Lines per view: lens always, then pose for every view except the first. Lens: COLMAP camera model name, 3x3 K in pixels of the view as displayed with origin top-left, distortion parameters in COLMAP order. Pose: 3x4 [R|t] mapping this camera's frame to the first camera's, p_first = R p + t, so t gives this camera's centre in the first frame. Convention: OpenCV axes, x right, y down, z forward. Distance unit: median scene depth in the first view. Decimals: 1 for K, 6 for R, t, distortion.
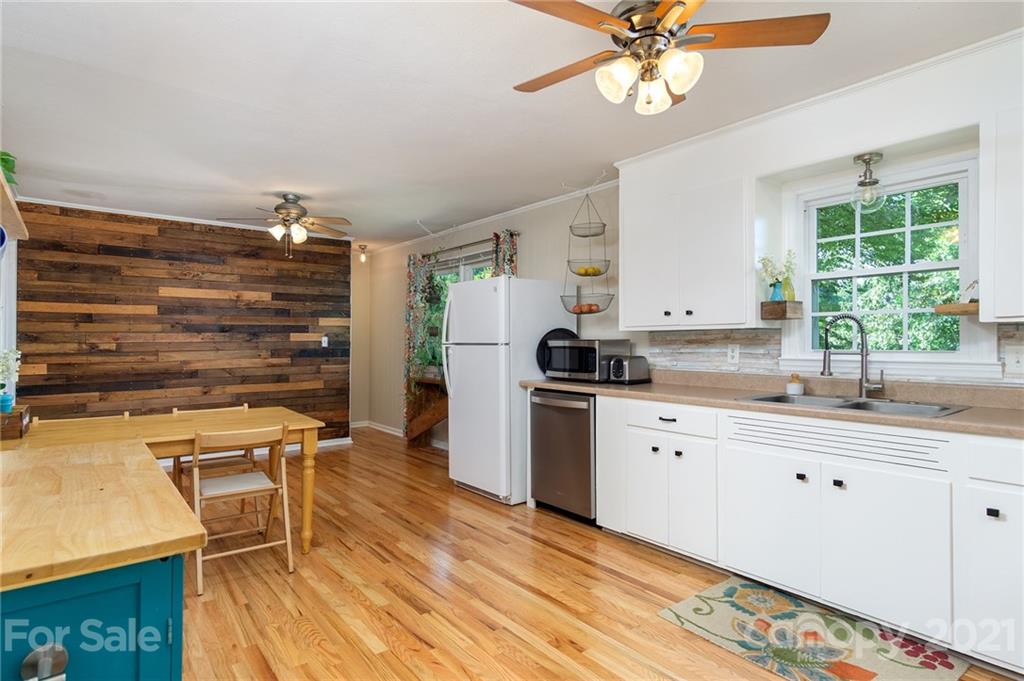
lens RADIAL K [[543.9, 0, 510.3], [0, 543.9, 337.6], [0, 0, 1]] dist [0.003555, 0.000855]
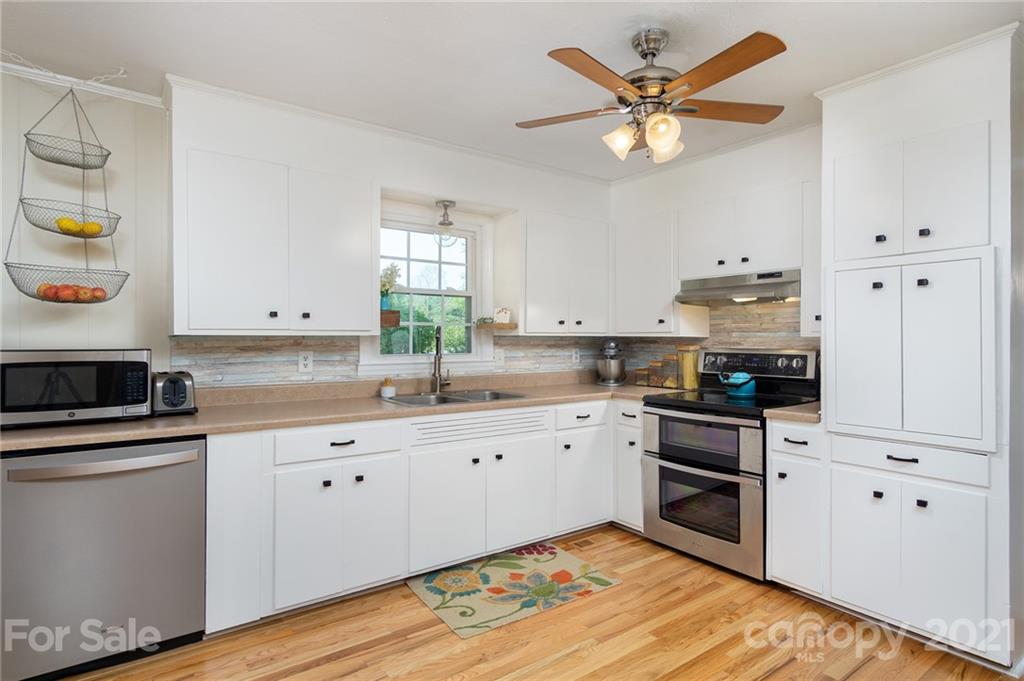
lens RADIAL K [[543.9, 0, 510.3], [0, 543.9, 337.6], [0, 0, 1]] dist [0.003555, 0.000855]
pose [[0.047473, -0.001842, 0.998871, -0.546497], [-0.011011, 0.999937, 0.002368, -0.018587], [-0.998812, -0.011111, 0.047449, 0.706337]]
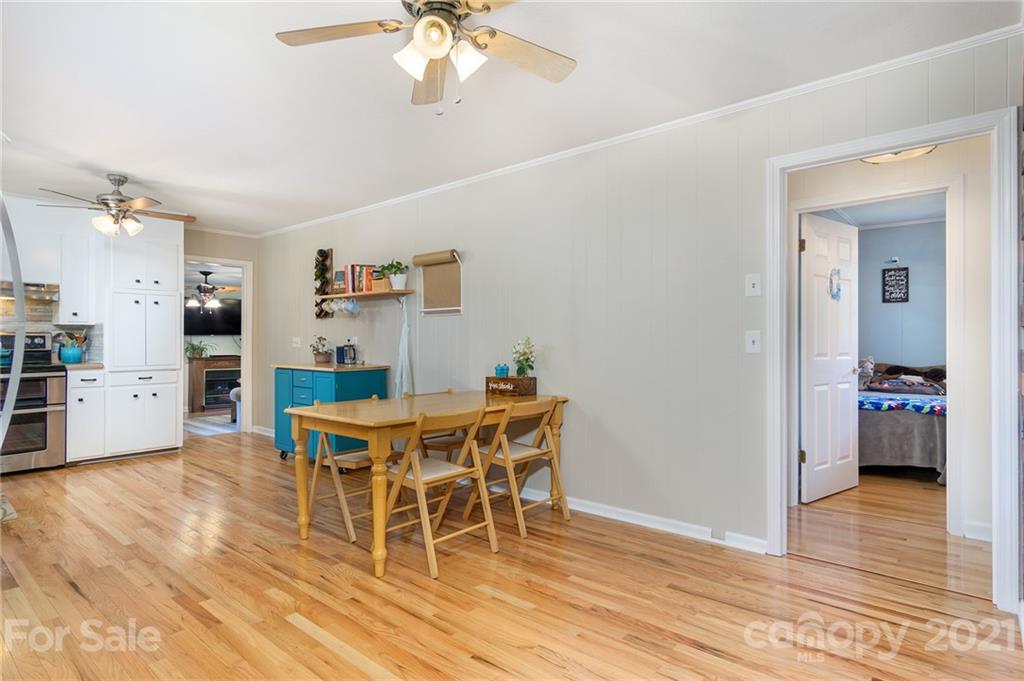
lens RADIAL K [[543.9, 0, 510.3], [0, 543.9, 337.6], [0, 0, 1]] dist [0.003555, 0.000855]
pose [[-0.982143, -0.003660, -0.188098, -0.588789], [-0.001546, 0.999934, -0.011381, 0.035372], [0.188127, -0.010887, -0.982084, 2.172967]]
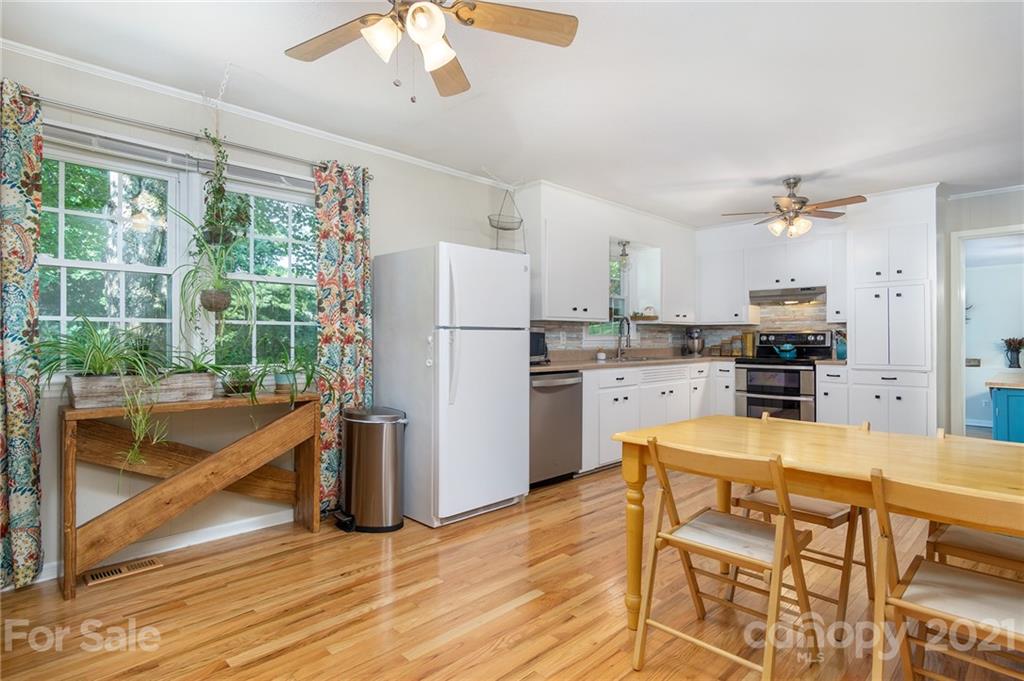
lens RADIAL K [[543.9, 0, 510.3], [0, 543.9, 337.6], [0, 0, 1]] dist [0.003555, 0.000855]
pose [[-0.114355, -0.000734, 0.993440, -1.239040], [-0.007493, 0.999972, -0.000124, 0.035241], [-0.993412, -0.007458, -0.114357, 1.503869]]
